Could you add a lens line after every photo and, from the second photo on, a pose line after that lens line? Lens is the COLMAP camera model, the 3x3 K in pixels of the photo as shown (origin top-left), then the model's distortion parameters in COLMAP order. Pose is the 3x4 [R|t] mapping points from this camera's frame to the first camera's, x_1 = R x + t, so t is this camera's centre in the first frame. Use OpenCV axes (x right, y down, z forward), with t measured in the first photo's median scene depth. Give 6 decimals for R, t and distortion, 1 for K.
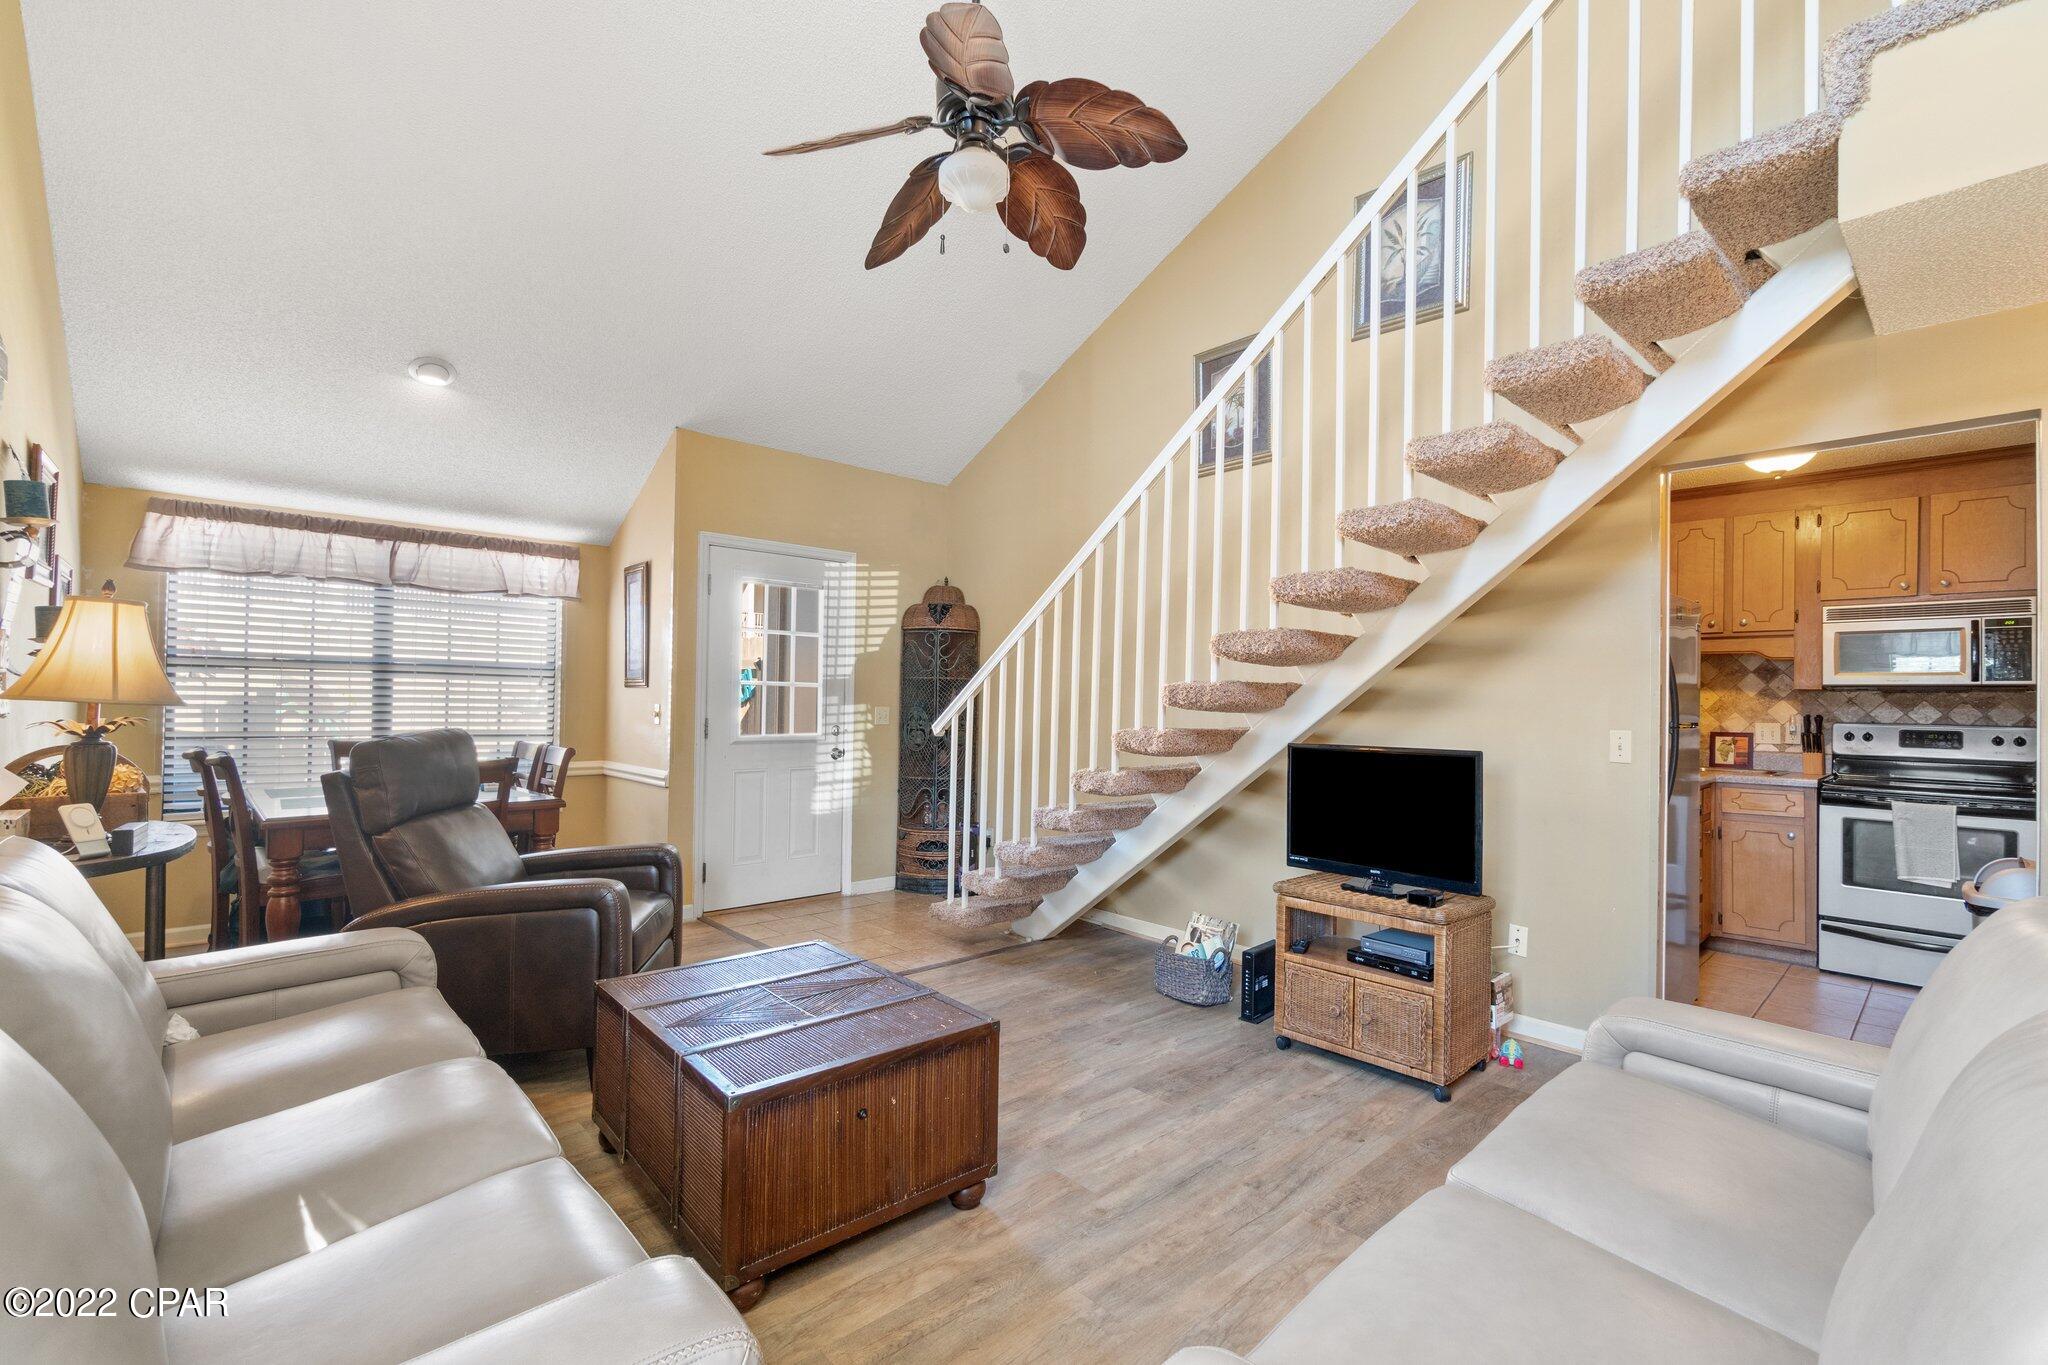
lens RADIAL K [[974.6, 0, 1024.0], [0, 974.6, 682.5], [0, 0, 1]] dist [-0.010526, 0.000185]
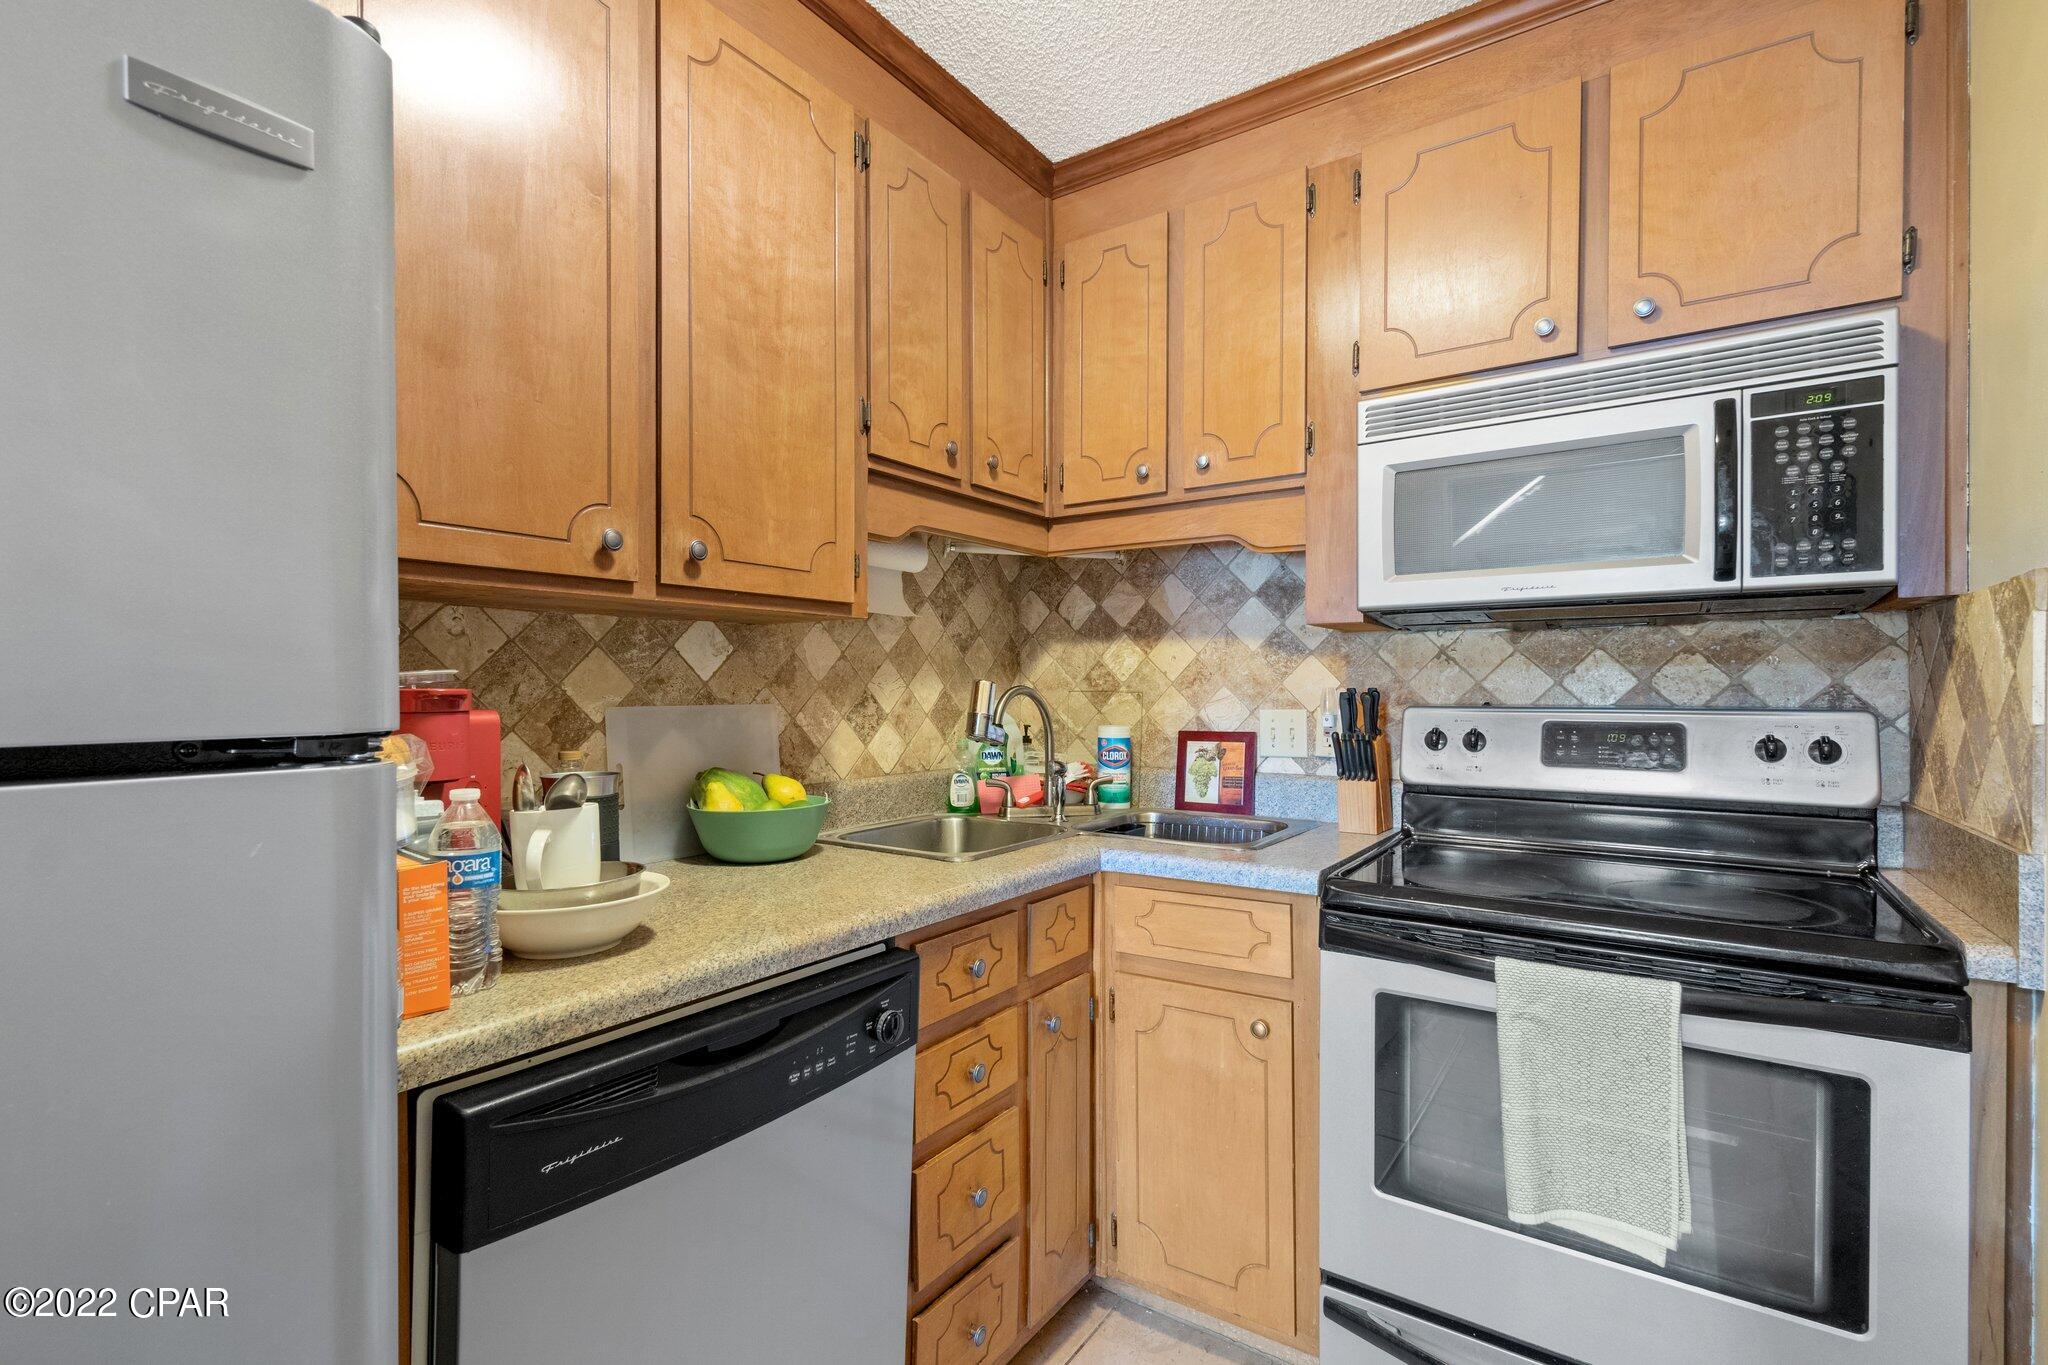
lens RADIAL K [[894.8, 0, 1025.8], [0, 894.8, 697.6], [0, 0, 1]] dist [-0.007991, -0.000094]
pose [[0.986654, -0.016382, 0.162006, 0.639536], [0.012757, 0.999645, 0.023392, 0.027804], [-0.162332, -0.021013, 0.986513, 0.675205]]
